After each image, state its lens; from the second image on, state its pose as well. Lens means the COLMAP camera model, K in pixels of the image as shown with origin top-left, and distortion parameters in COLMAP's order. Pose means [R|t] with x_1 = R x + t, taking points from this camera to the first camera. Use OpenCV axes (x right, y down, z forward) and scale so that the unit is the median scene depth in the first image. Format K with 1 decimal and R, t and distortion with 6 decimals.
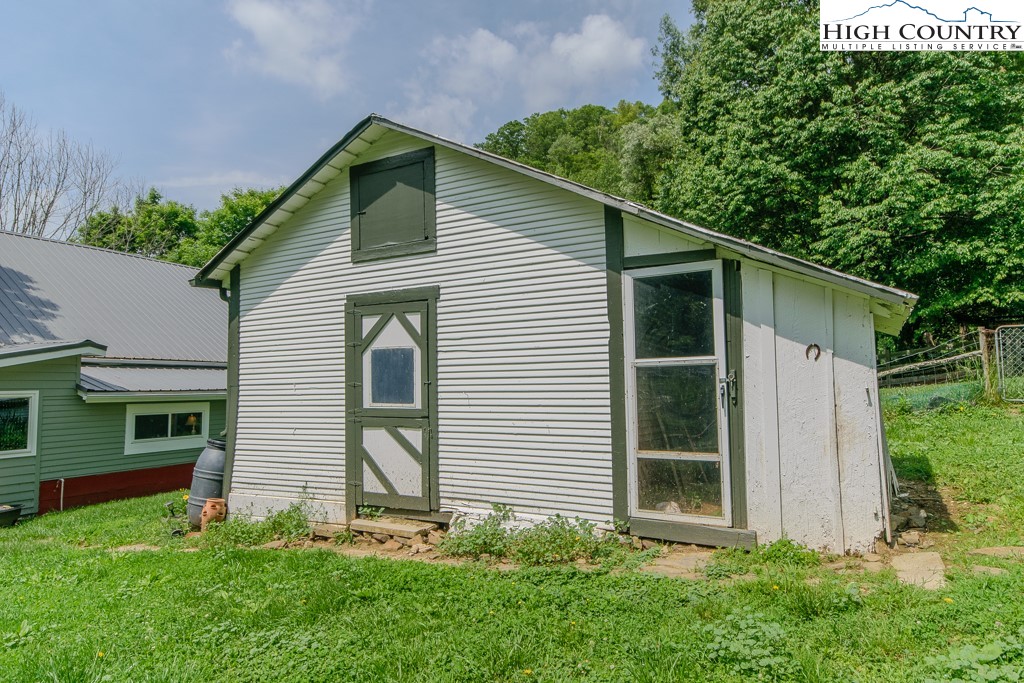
lens RADIAL K [[635.8, 0, 511.7], [0, 635.8, 354.4], [0, 0, 1]] dist [-0.000259, 0.000426]
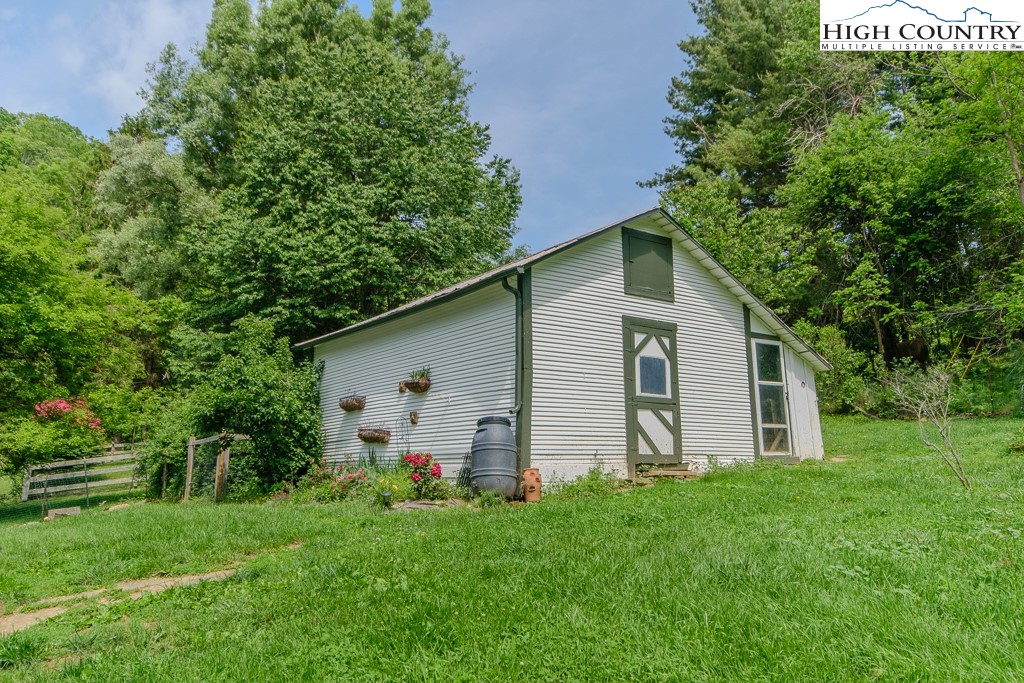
lens RADIAL K [[752.4, 0, 512.0], [0, 752.4, 341.5], [0, 0, 1]] dist [0.004182, -0.002741]
pose [[0.420584, 0.160318, 0.892977, -1.949820], [-0.048404, 0.986827, -0.154369, 0.247579], [-0.905962, 0.021702, 0.422803, 0.557138]]
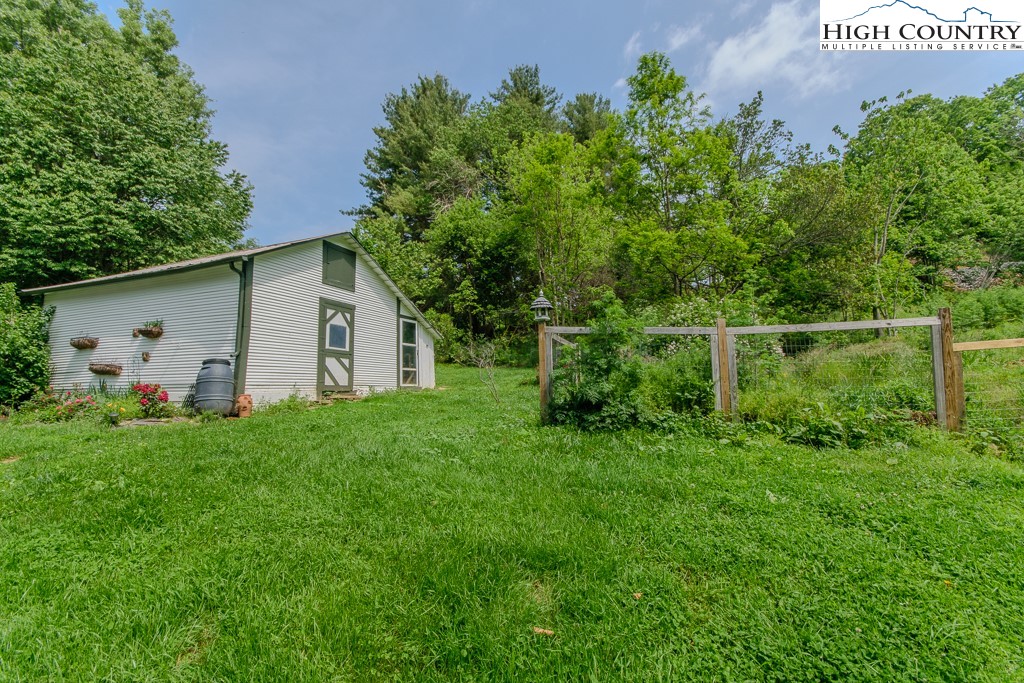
lens RADIAL K [[450.2, 0, 511.6], [0, 450.2, 344.4], [0, 0, 1]] dist [0.002918, 0.000530]
pose [[-0.114152, 0.113752, 0.986929, -1.963826], [-0.044890, 0.991818, -0.119508, 0.240970], [-0.992449, -0.057946, -0.108112, 0.537821]]
